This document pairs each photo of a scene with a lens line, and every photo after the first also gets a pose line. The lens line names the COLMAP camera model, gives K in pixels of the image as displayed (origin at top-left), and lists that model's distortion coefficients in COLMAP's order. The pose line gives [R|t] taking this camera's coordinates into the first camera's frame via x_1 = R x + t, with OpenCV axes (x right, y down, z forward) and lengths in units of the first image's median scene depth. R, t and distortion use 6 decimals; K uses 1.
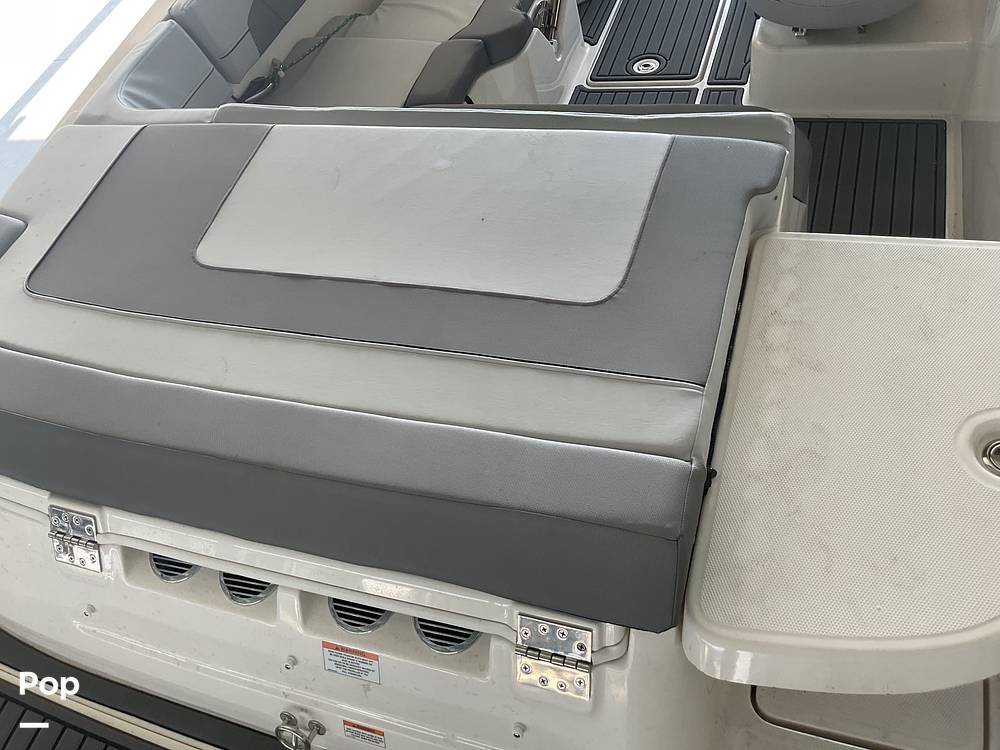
lens RADIAL K [[825.0, 0, 504.1], [0, 825.0, 374.9], [0, 0, 1]] dist [0.123500, -0.237320]
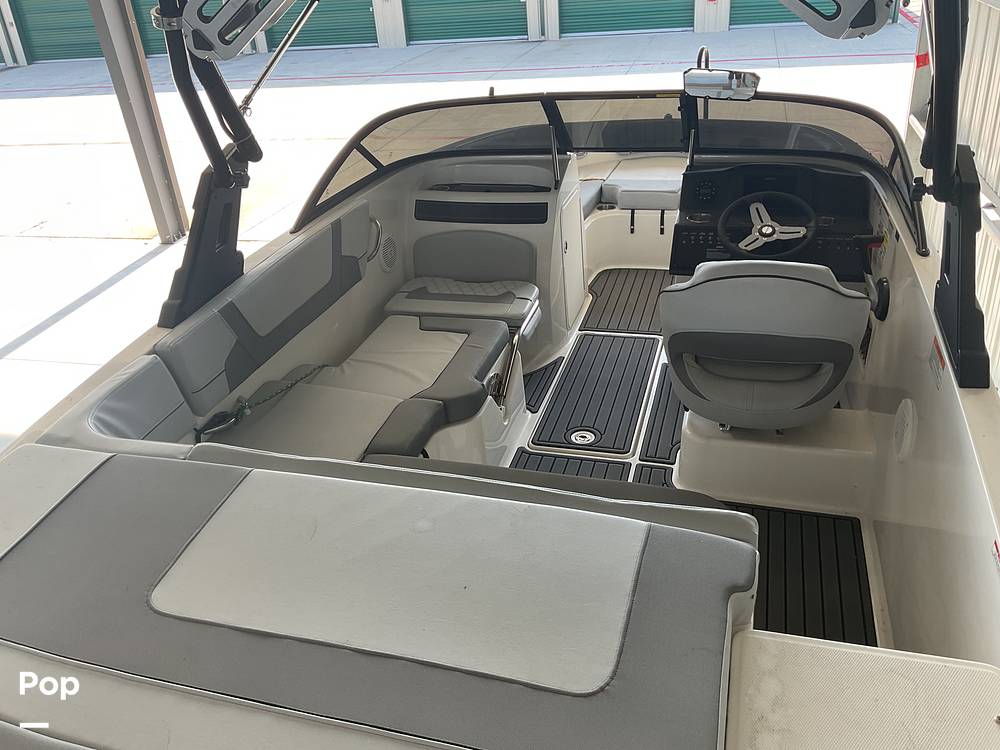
lens RADIAL K [[824.2, 0, 501.8], [0, 824.2, 375.2], [0, 0, 1]] dist [0.105770, -0.228321]
pose [[0.988528, 0.114380, 0.098639, -0.060081], [-0.067612, 0.919100, -0.388180, -0.022129], [-0.135059, 0.377058, 0.916289, -0.003438]]
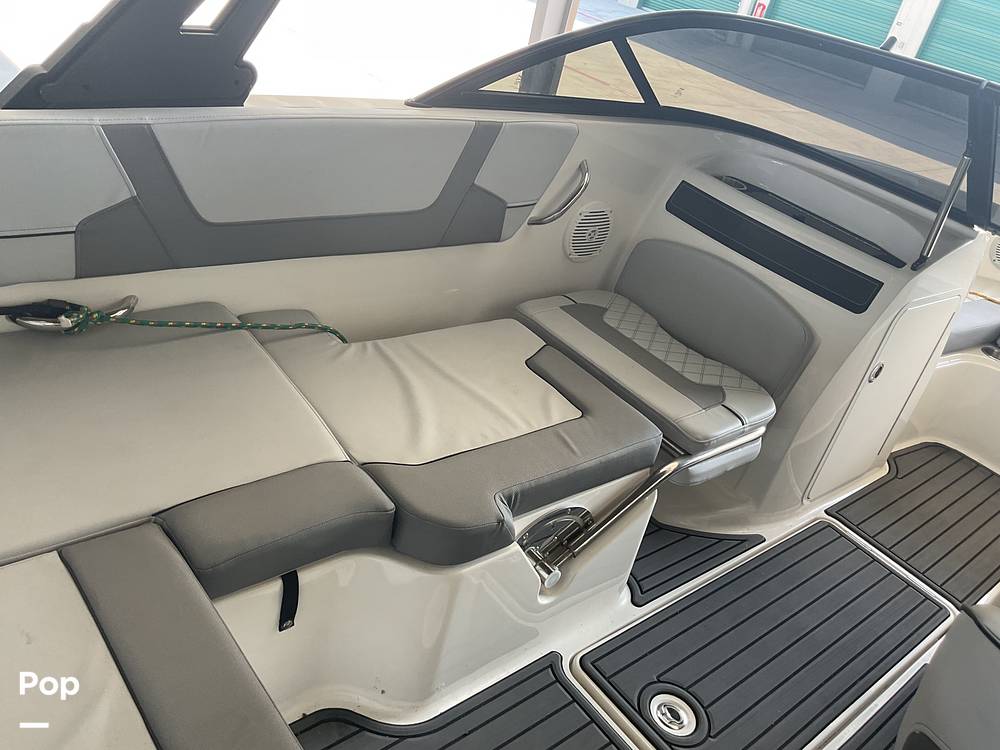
lens RADIAL K [[825.0, 0, 504.1], [0, 825.0, 374.9], [0, 0, 1]] dist [0.123500, -0.237320]
pose [[0.755679, 0.610912, -0.236083, 0.097253], [-0.654889, 0.709410, -0.260495, -0.374483], [0.008340, 0.351458, 0.936166, 0.499155]]
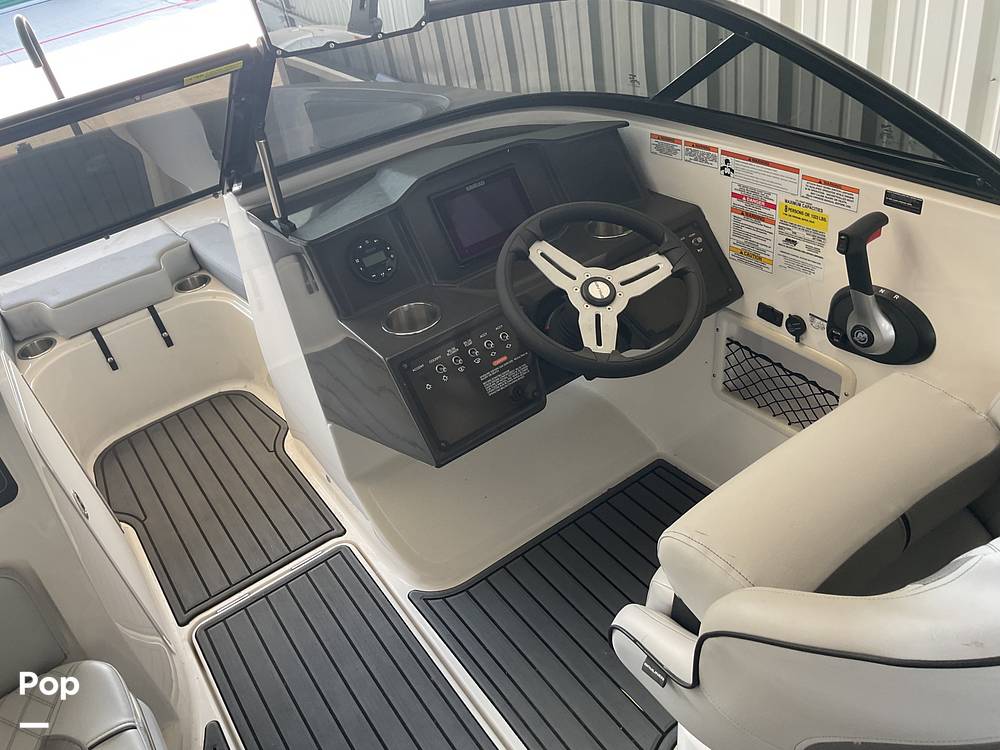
lens RADIAL K [[824.2, 0, 501.8], [0, 824.2, 375.2], [0, 0, 1]] dist [0.105770, -0.228321]
pose [[0.623233, -0.354301, 0.697174, -0.021412], [0.617451, 0.770033, -0.160637, -0.621535], [-0.479933, 0.530585, 0.698673, 0.655642]]
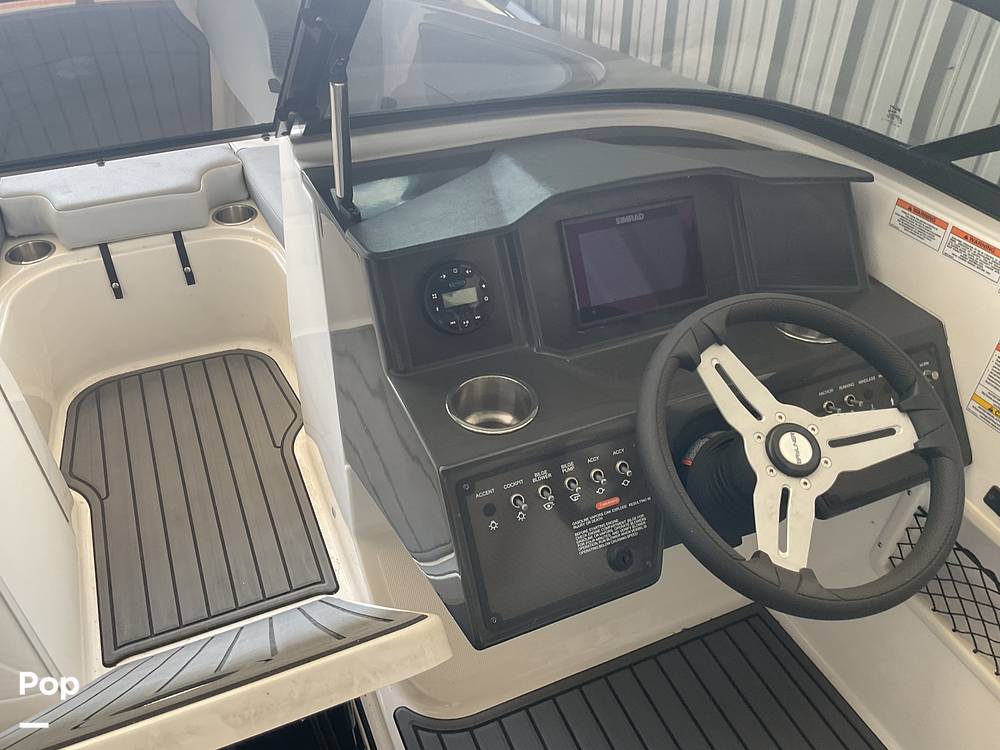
lens RADIAL K [[824.2, 0, 501.8], [0, 824.2, 375.2], [0, 0, 1]] dist [0.105770, -0.228321]
pose [[0.729960, -0.229239, 0.643900, 0.115351], [0.401139, 0.906451, -0.132042, -0.742614], [-0.553395, 0.354679, 0.753629, 0.772848]]
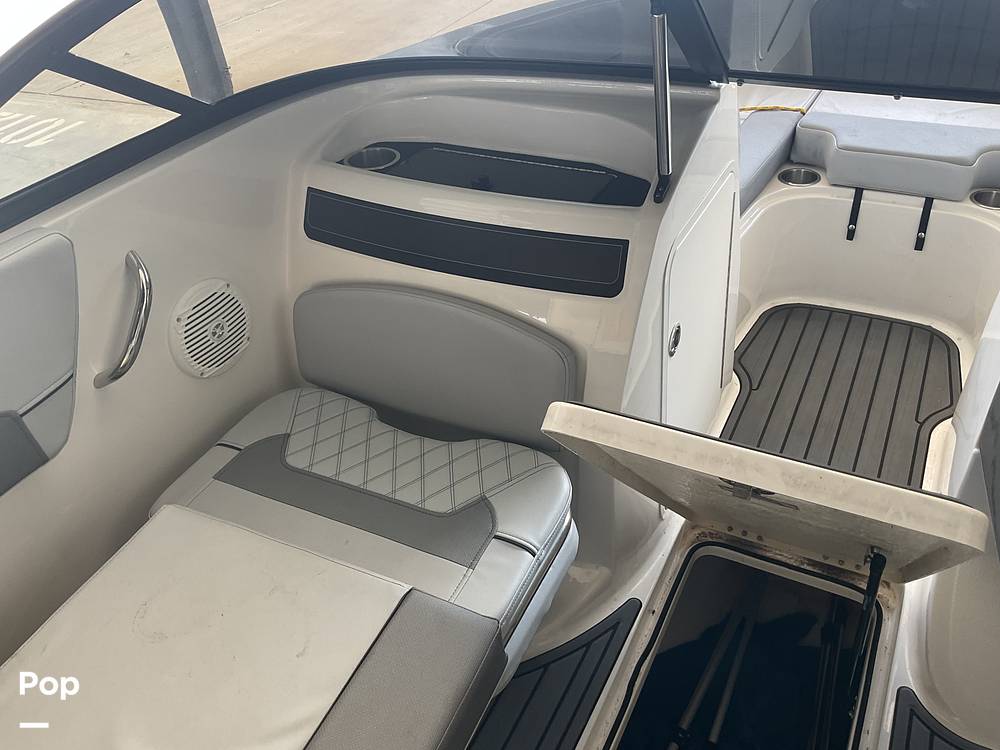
lens RADIAL K [[824.2, 0, 501.8], [0, 824.2, 375.2], [0, 0, 1]] dist [0.105770, -0.228321]
pose [[0.977489, 0.205514, -0.047743, 0.093442], [-0.210942, 0.956580, -0.201139, -0.672768], [0.004333, 0.206683, 0.978398, 0.721936]]
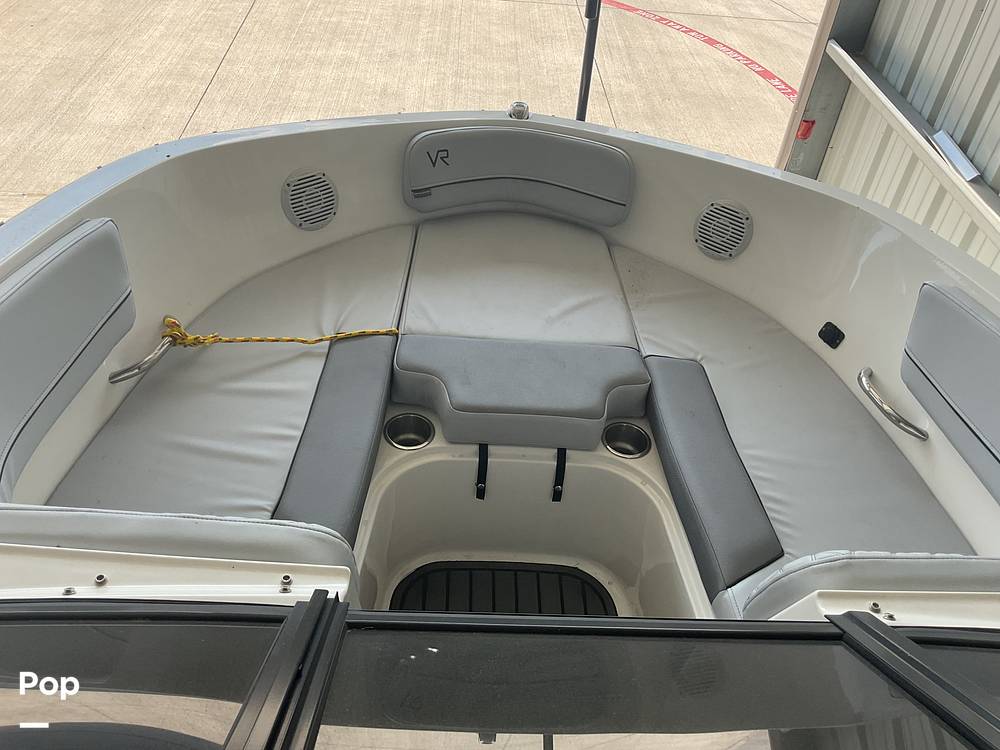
lens RADIAL K [[825.0, 0, 504.1], [0, 825.0, 374.9], [0, 0, 1]] dist [0.123500, -0.237320]
pose [[0.902559, 0.009955, 0.430452, 0.090321], [0.070881, 0.982658, -0.171347, -1.040192], [-0.424692, 0.185161, 0.886201, 0.890340]]
